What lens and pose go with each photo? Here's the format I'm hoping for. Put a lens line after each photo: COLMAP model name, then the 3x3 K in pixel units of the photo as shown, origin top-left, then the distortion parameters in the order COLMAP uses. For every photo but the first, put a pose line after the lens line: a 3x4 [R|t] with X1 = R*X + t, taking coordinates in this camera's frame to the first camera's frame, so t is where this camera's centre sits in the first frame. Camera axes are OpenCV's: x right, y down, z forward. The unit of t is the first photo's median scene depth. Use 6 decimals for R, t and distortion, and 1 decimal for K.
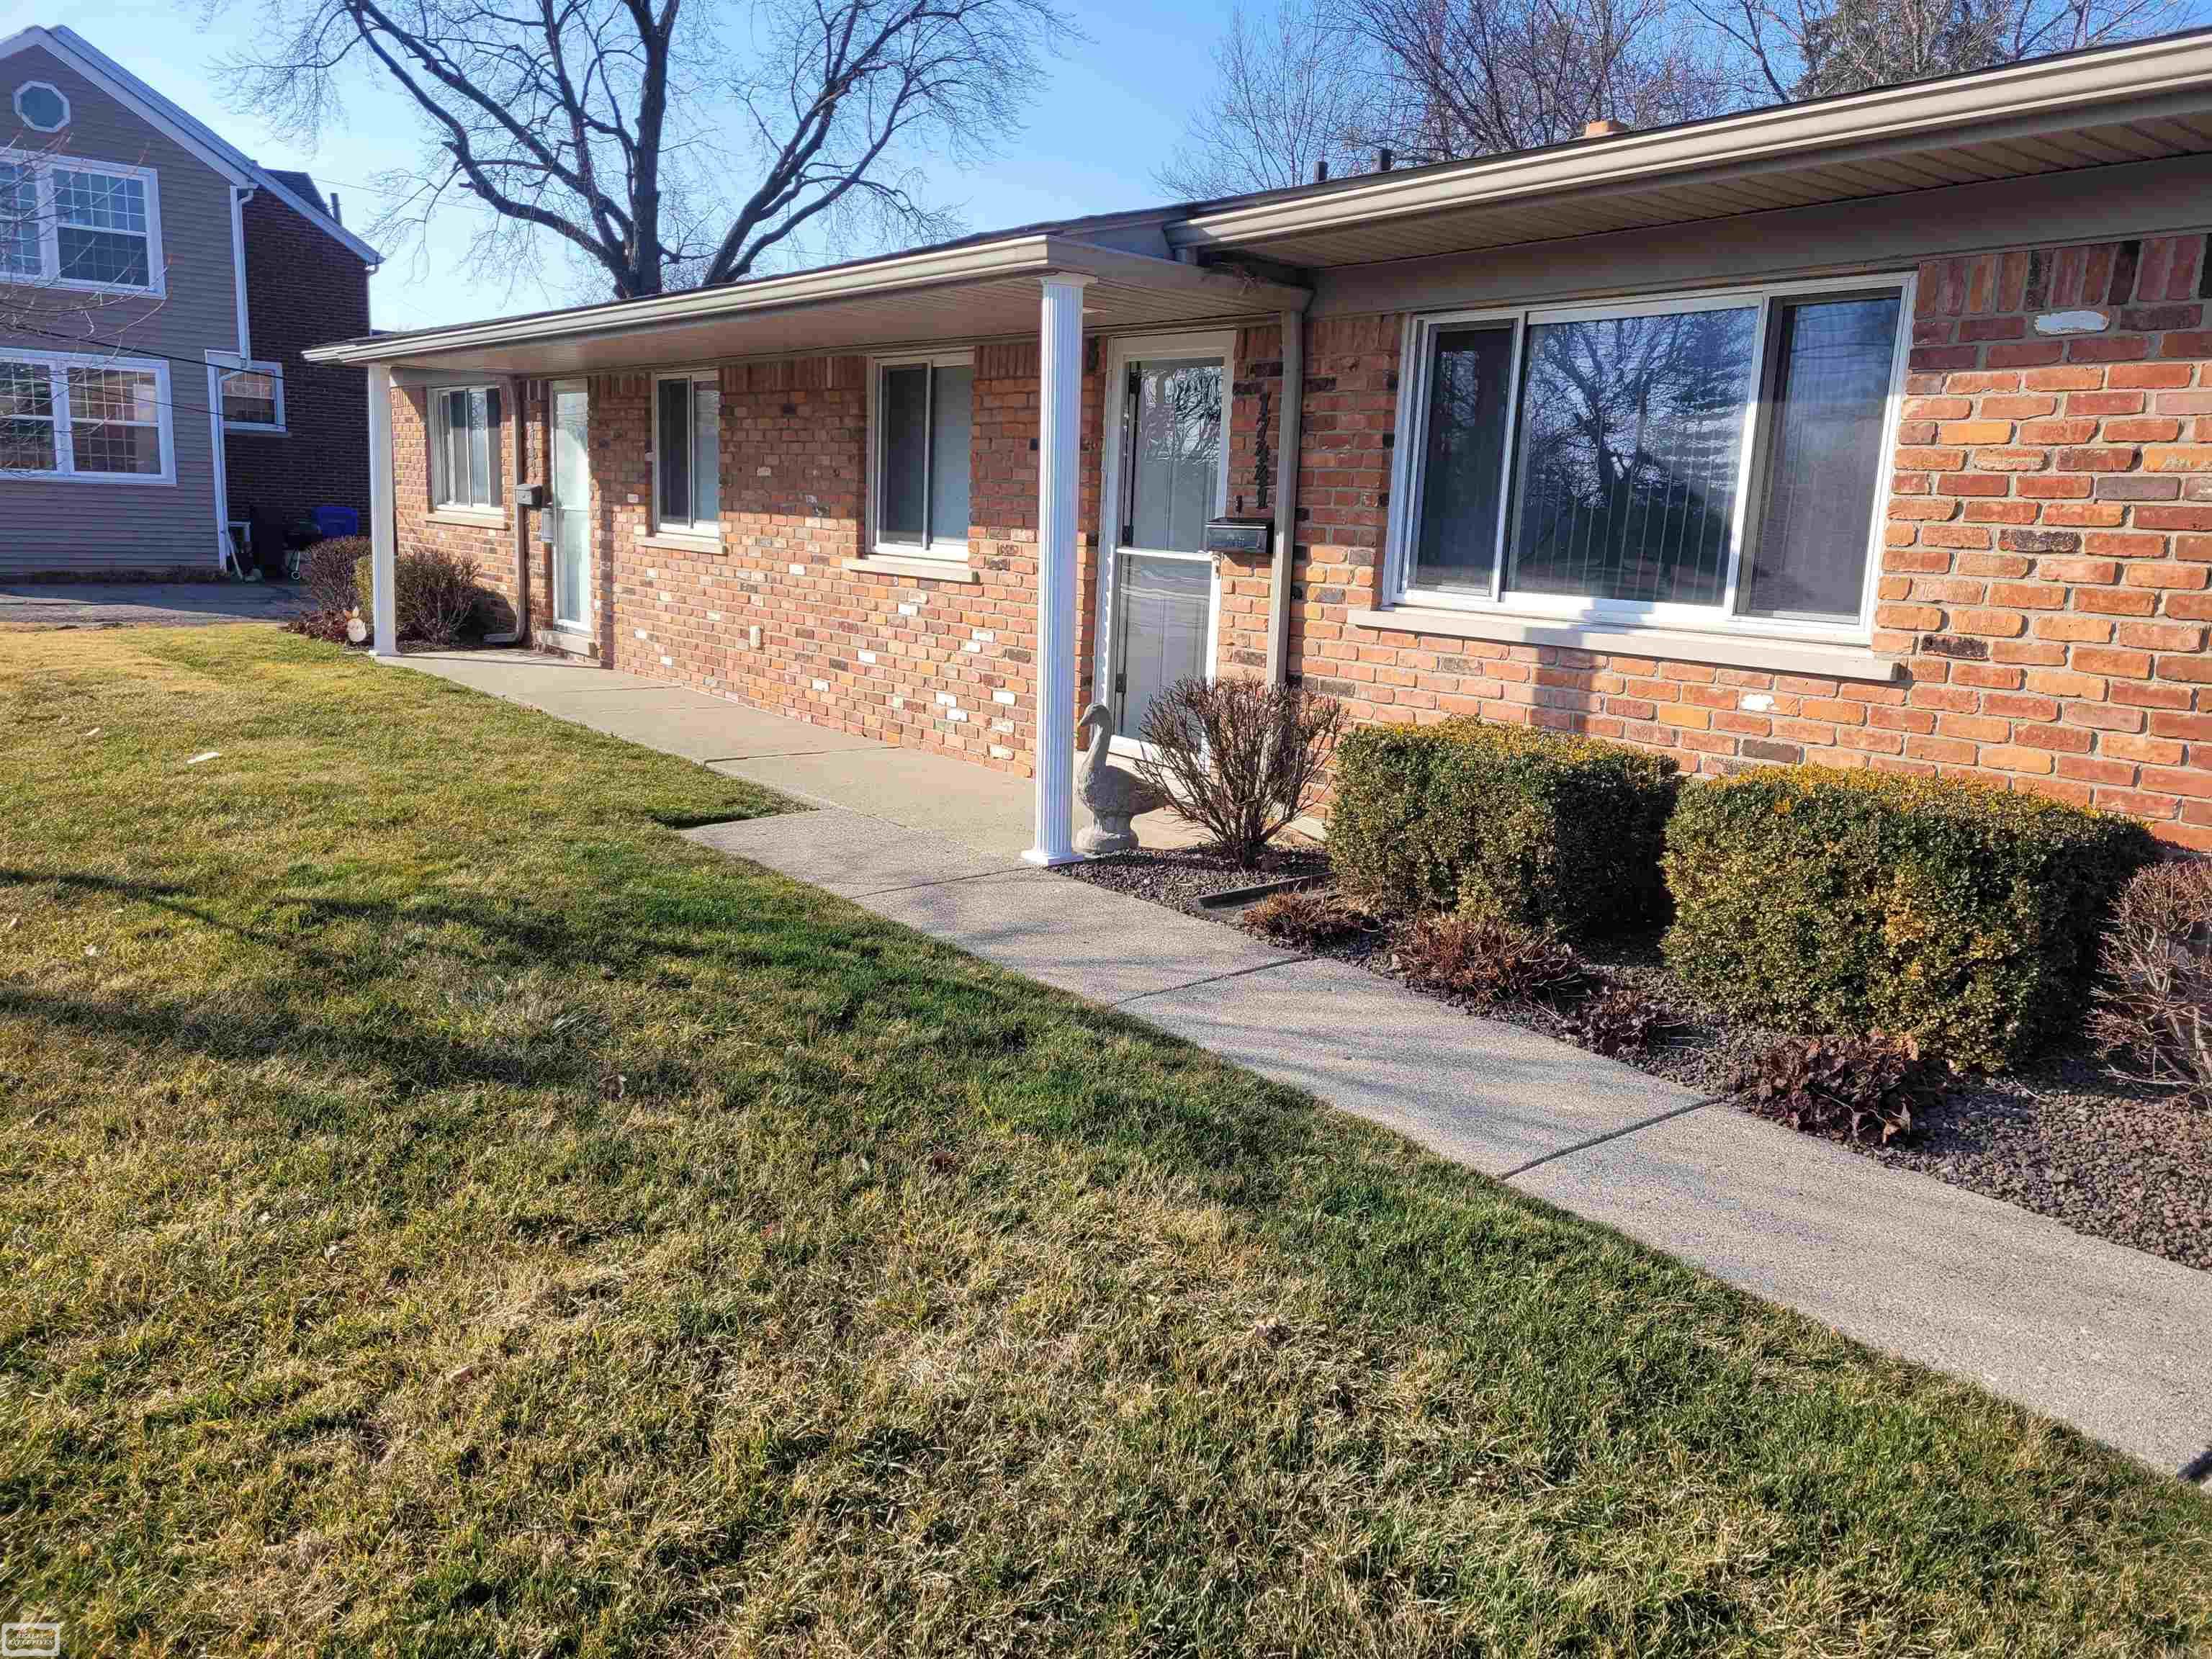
lens RADIAL K [[1711.2, 0, 1106.0], [0, 1711.2, 829.5], [0, 0, 1]] dist [0.036169, -0.007658]
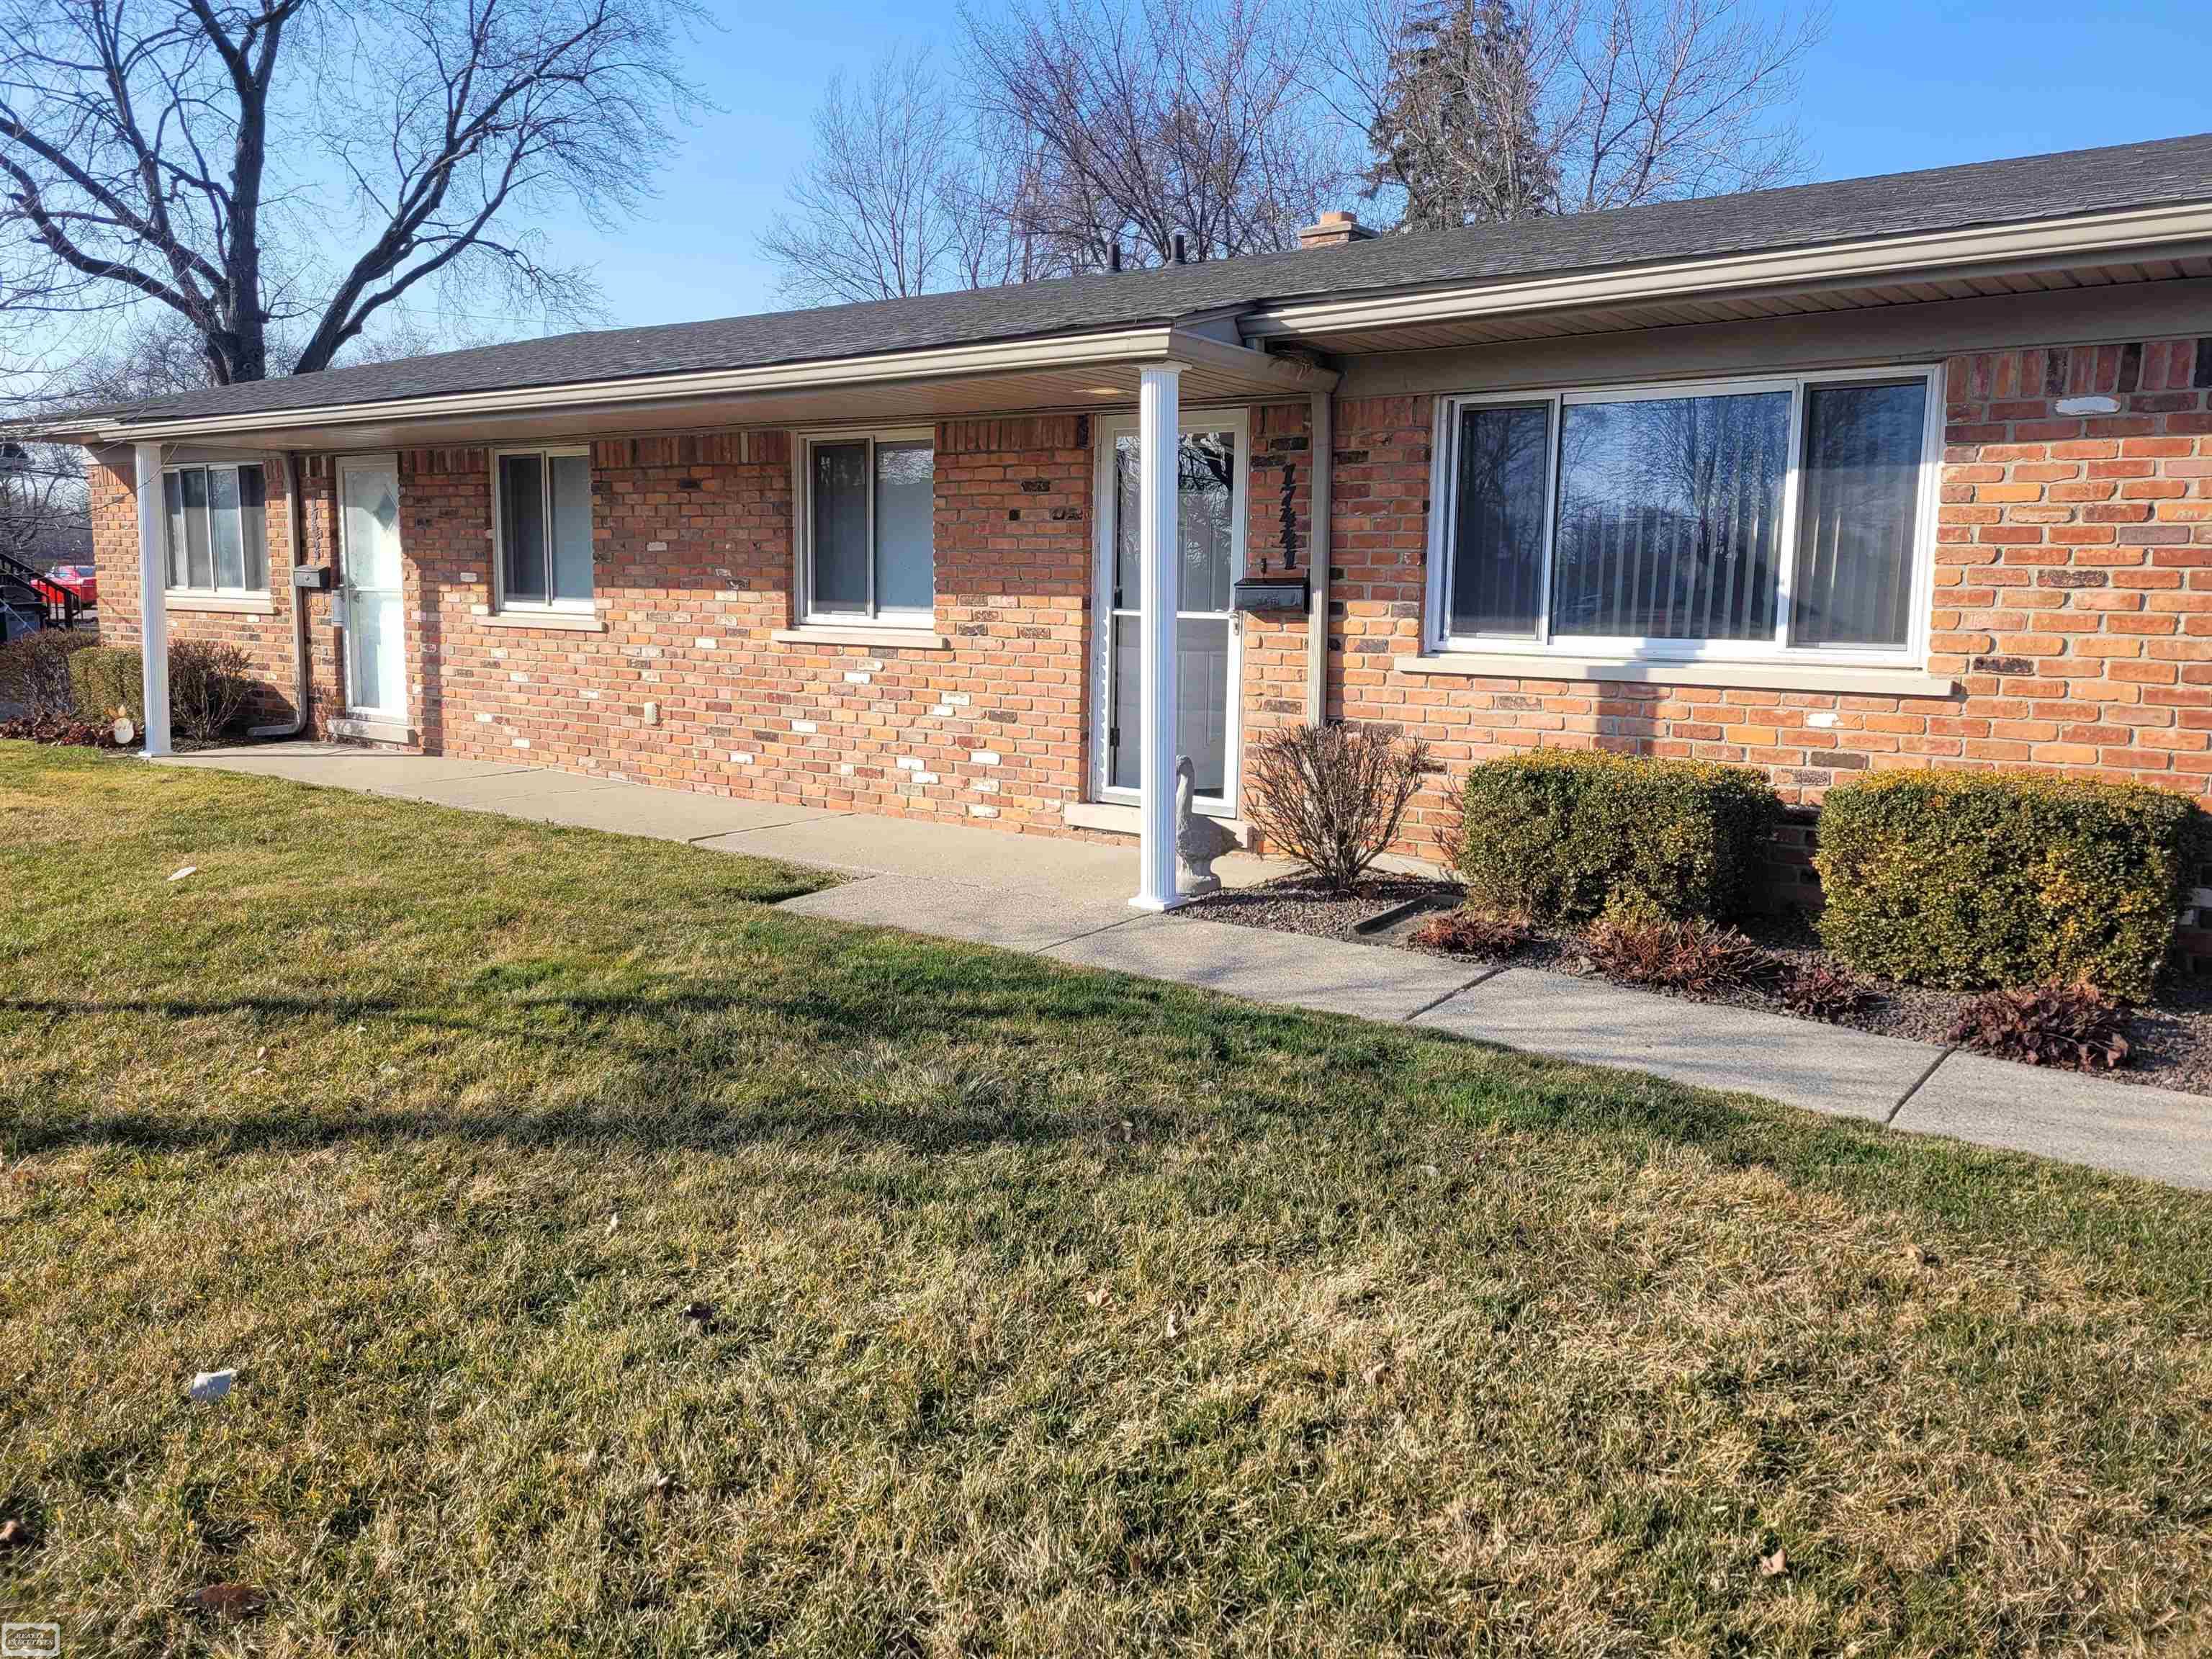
lens RADIAL K [[1718.9, 0, 1105.9], [0, 1718.9, 792.7], [0, 0, 1]] dist [0.028067, 0.003851]
pose [[0.967386, -0.063258, 0.245283, -0.338407], [0.075886, 0.996216, -0.042372, -0.009520], [-0.241674, 0.059603, 0.968525, -0.024989]]
